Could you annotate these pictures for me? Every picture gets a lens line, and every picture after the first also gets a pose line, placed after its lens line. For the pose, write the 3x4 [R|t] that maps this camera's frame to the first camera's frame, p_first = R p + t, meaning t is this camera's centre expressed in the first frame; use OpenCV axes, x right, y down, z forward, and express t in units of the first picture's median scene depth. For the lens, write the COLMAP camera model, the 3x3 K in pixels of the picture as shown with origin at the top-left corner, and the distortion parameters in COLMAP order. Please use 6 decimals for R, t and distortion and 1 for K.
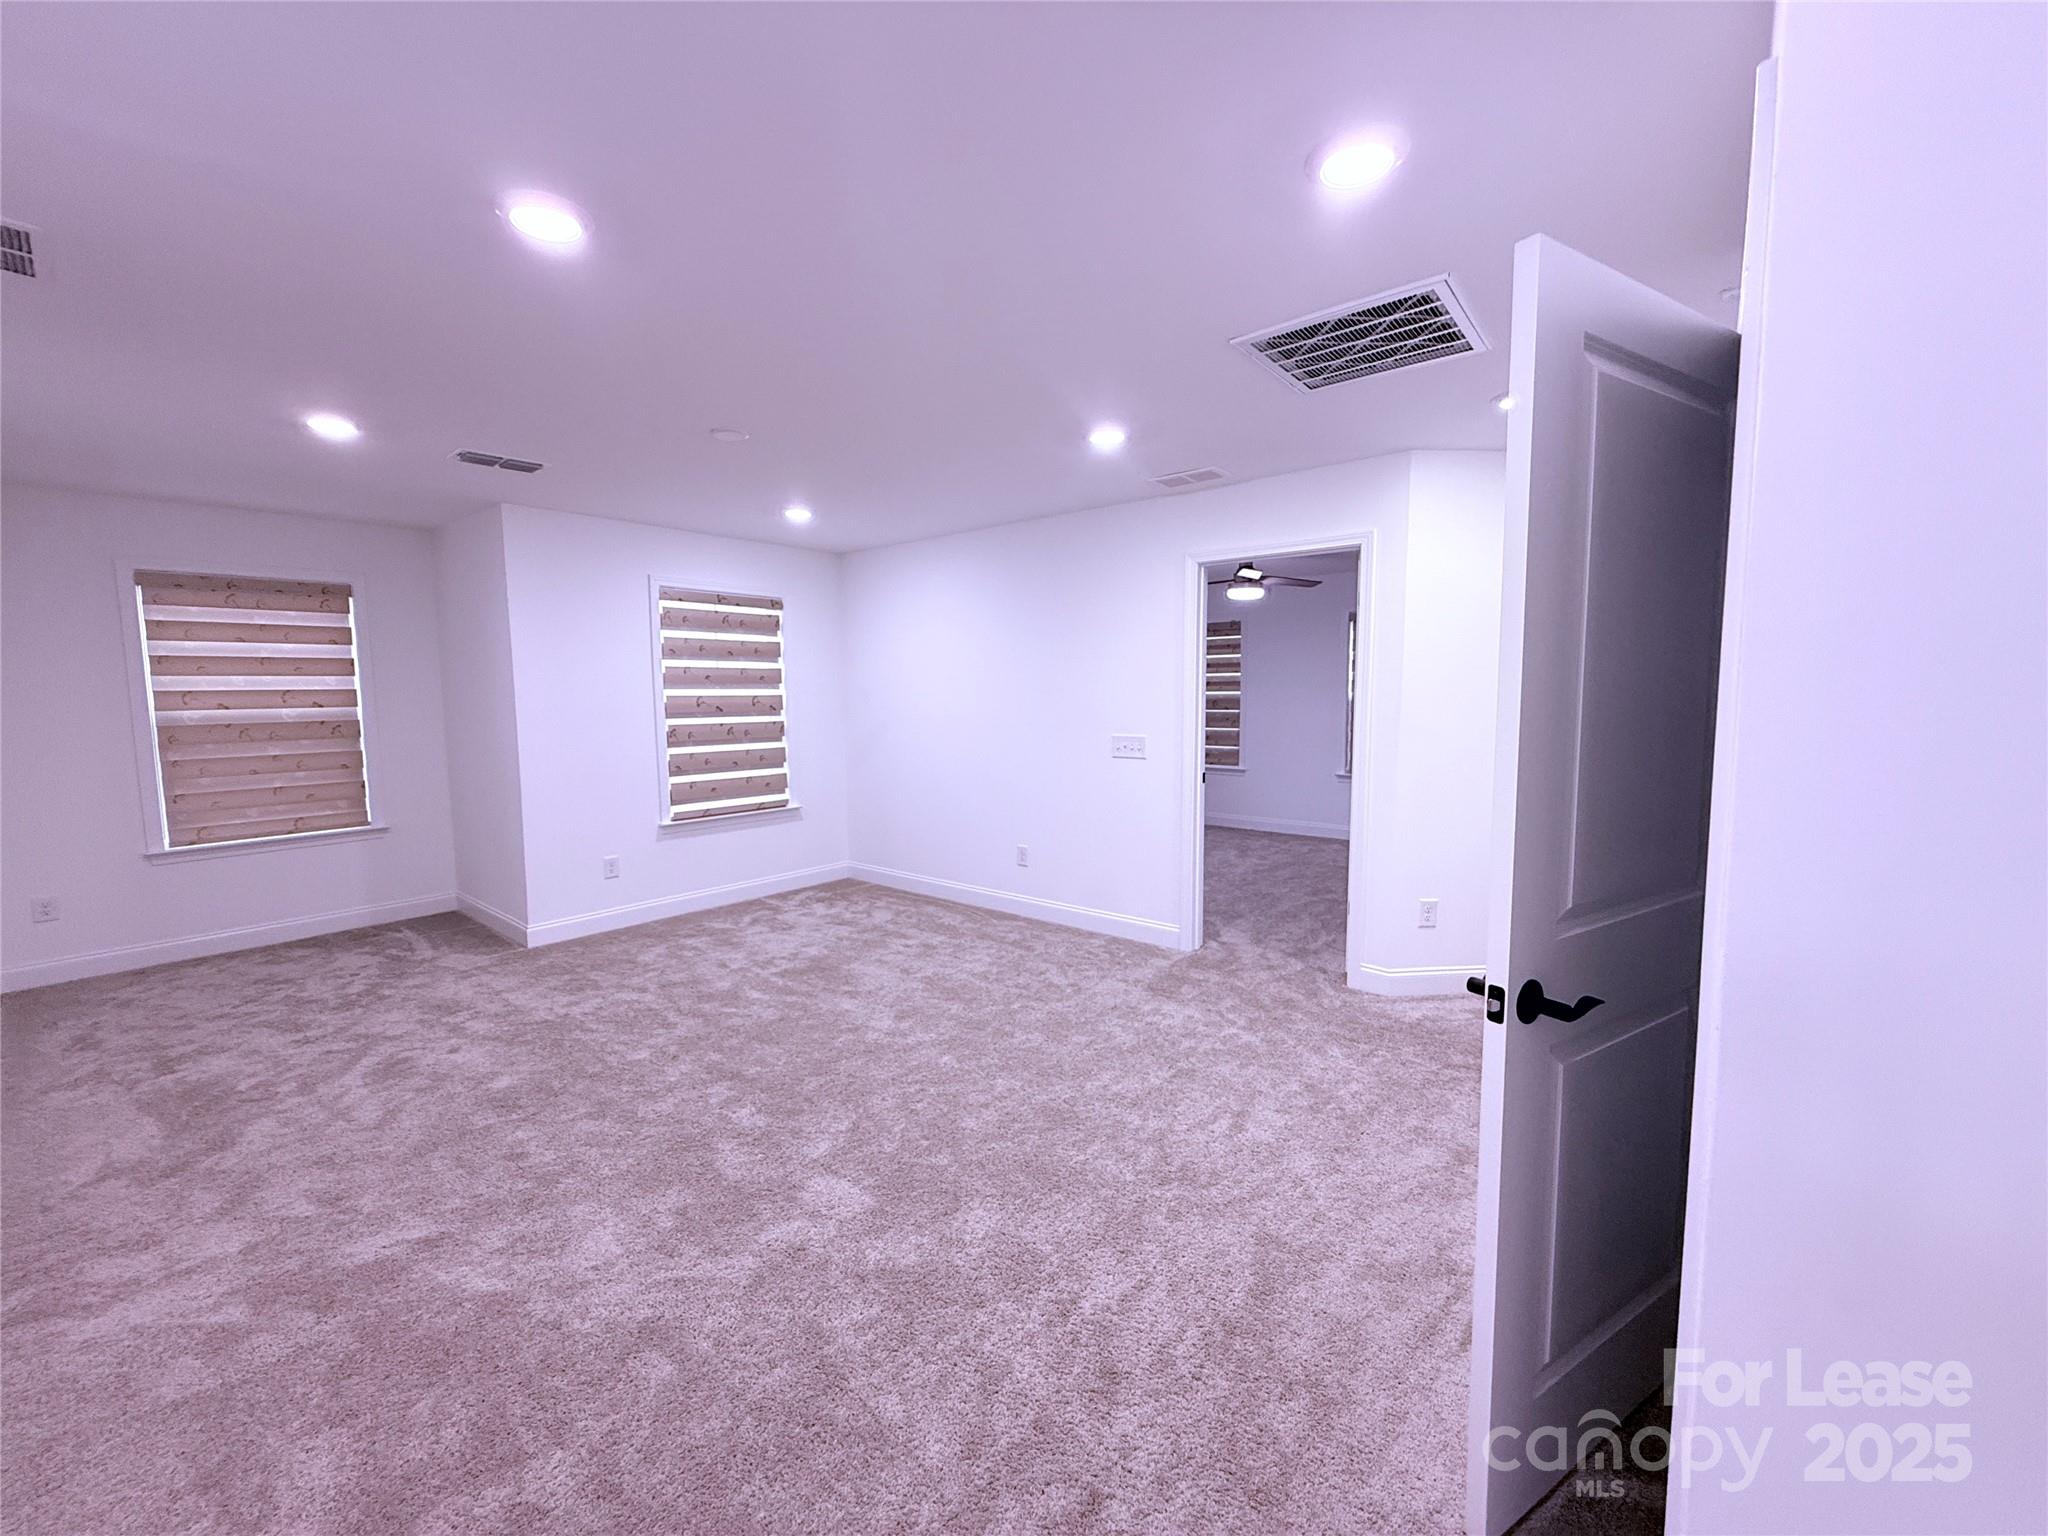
lens RADIAL K [[819.3, 0, 1024.0], [0, 819.3, 768.0], [0, 0, 1]] dist [-0.000685, -0.000023]
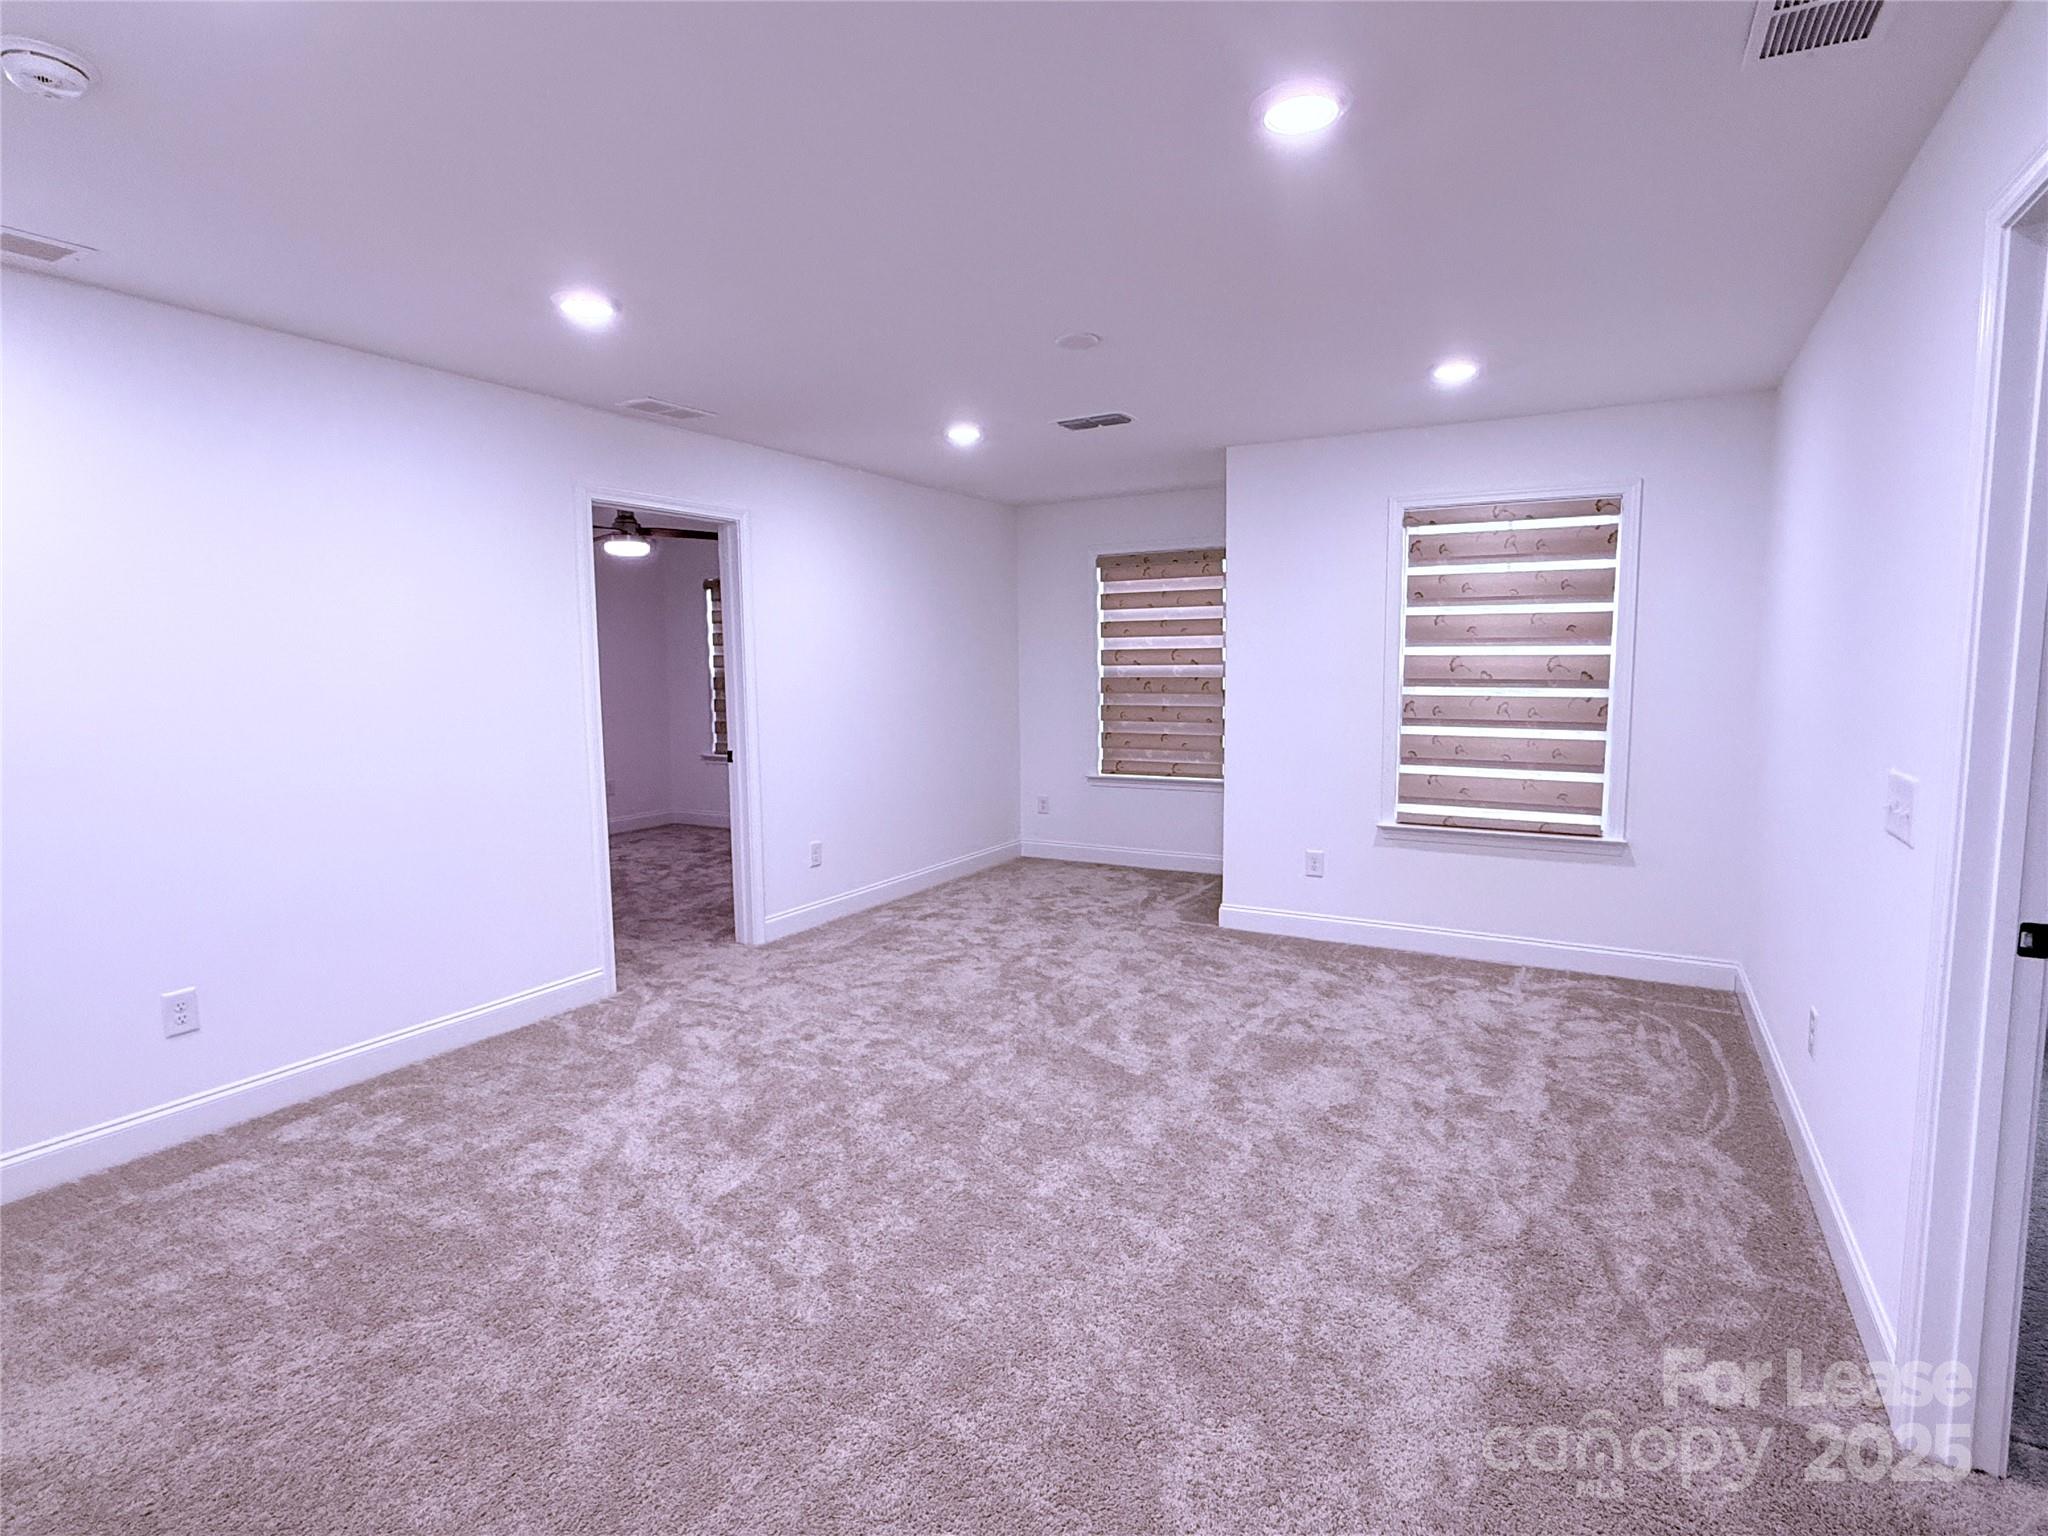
lens RADIAL K [[1054.9, 0, 1024.0], [0, 1054.9, 768.0], [0, 0, 1]] dist [0.000067, -0.001737]
pose [[0.181509, 0.109544, -0.977269, 0.512868], [-0.087460, 0.991636, 0.094910, -0.053863], [0.979492, 0.068244, 0.189572, 0.550946]]
